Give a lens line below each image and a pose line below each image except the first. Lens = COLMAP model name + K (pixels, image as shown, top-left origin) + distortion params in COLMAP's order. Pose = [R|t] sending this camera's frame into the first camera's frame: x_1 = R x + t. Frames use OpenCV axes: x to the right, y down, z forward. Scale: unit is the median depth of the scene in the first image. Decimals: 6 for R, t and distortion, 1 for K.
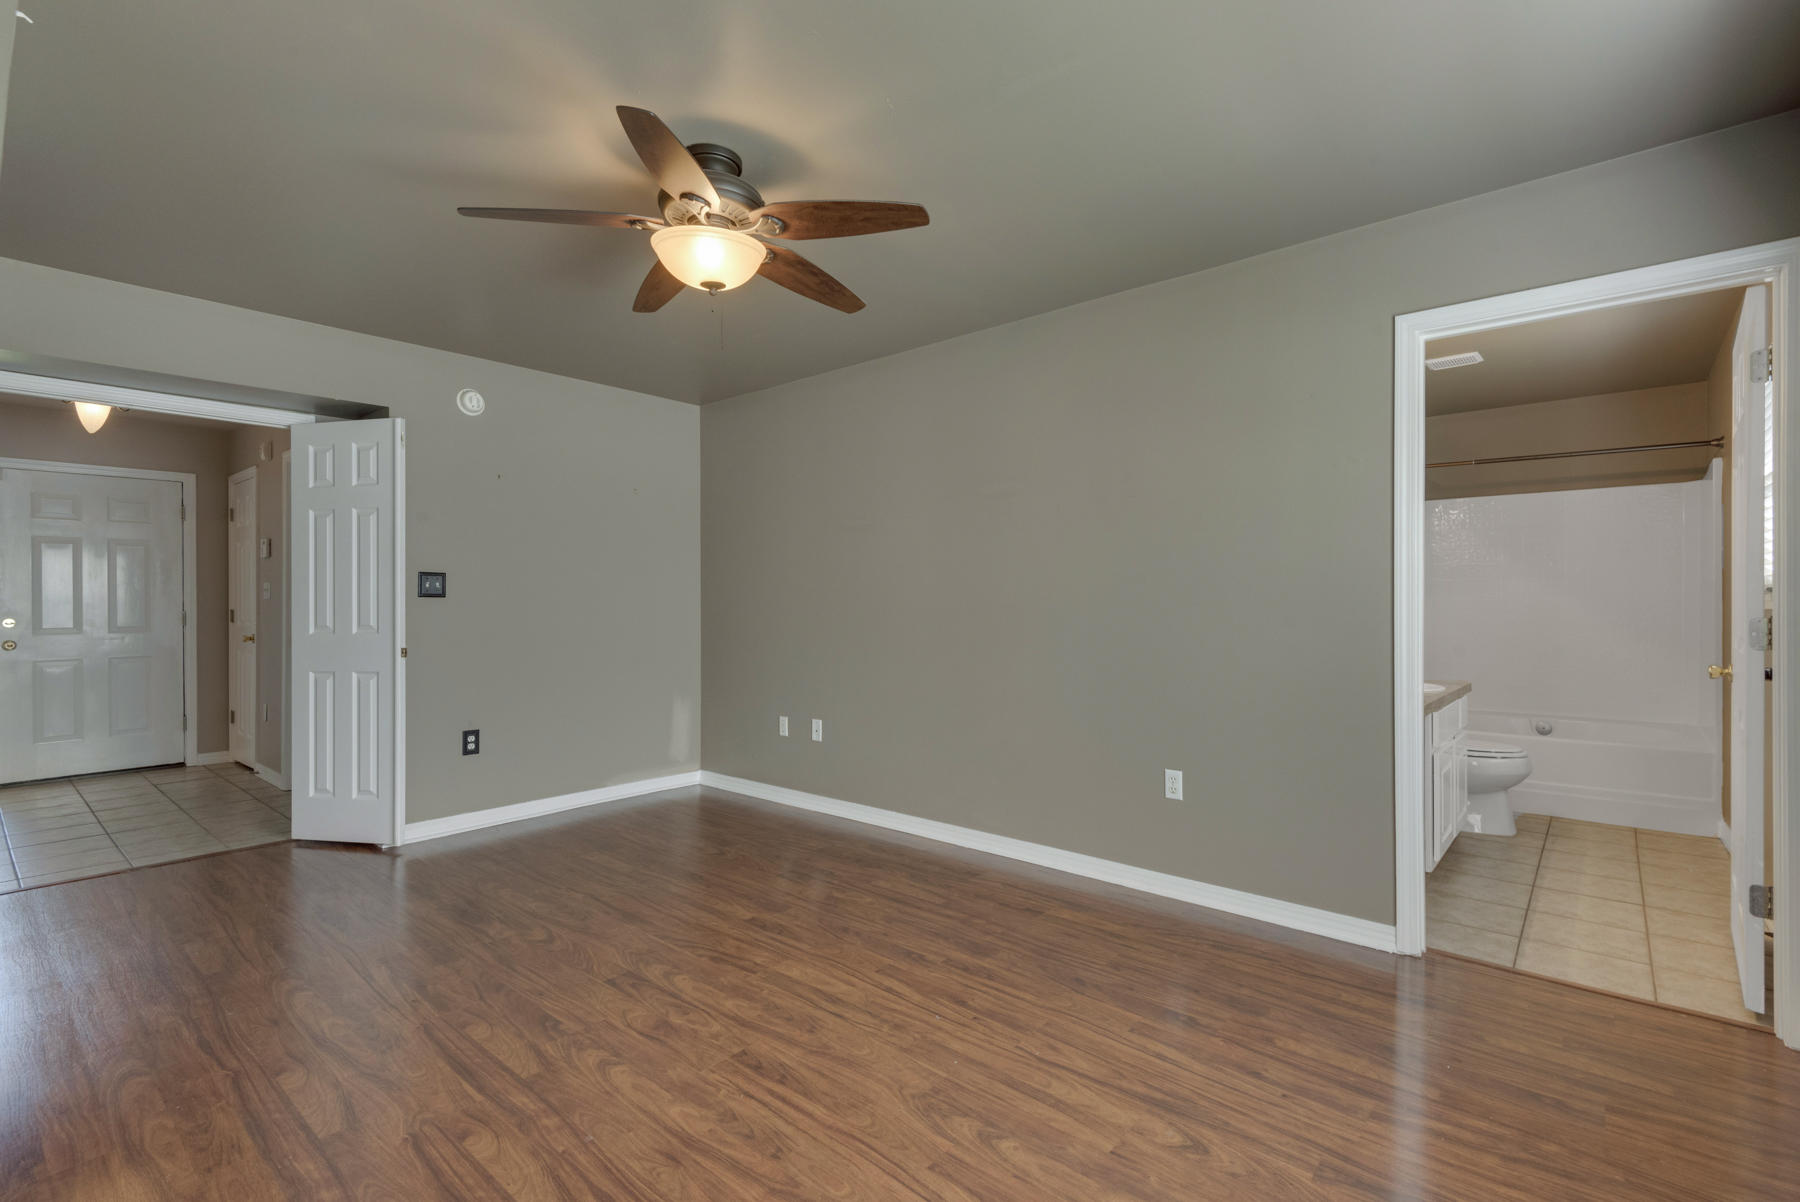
lens RADIAL K [[821.9, 0, 901.4], [0, 821.9, 607.5], [0, 0, 1]] dist [0.000097, -0.000533]
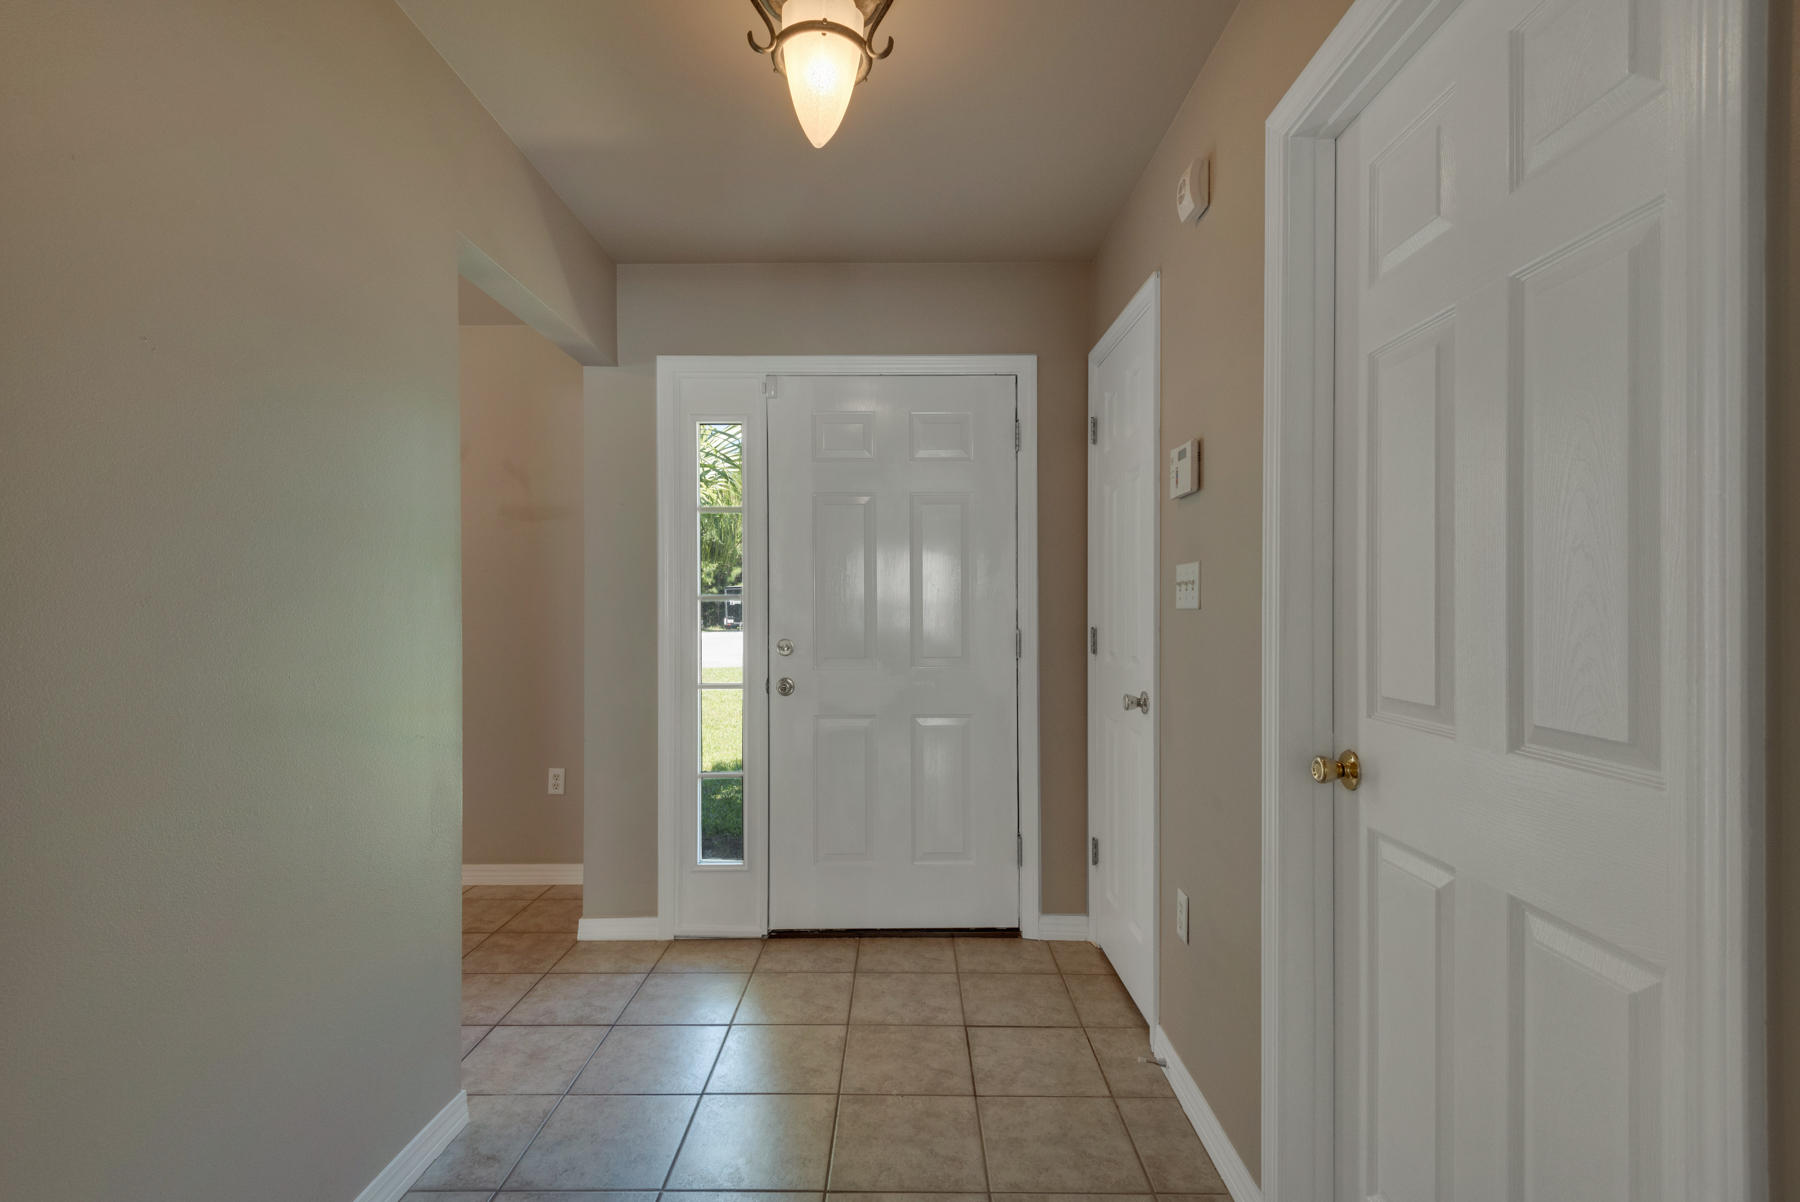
lens RADIAL K [[821.9, 0, 901.4], [0, 821.9, 607.5], [0, 0, 1]] dist [0.000097, -0.000533]
pose [[0.649680, 0.003892, -0.760198, -0.552477], [-0.000682, 0.999989, 0.004537, -0.011681], [0.760208, -0.002429, 0.649676, 0.636796]]
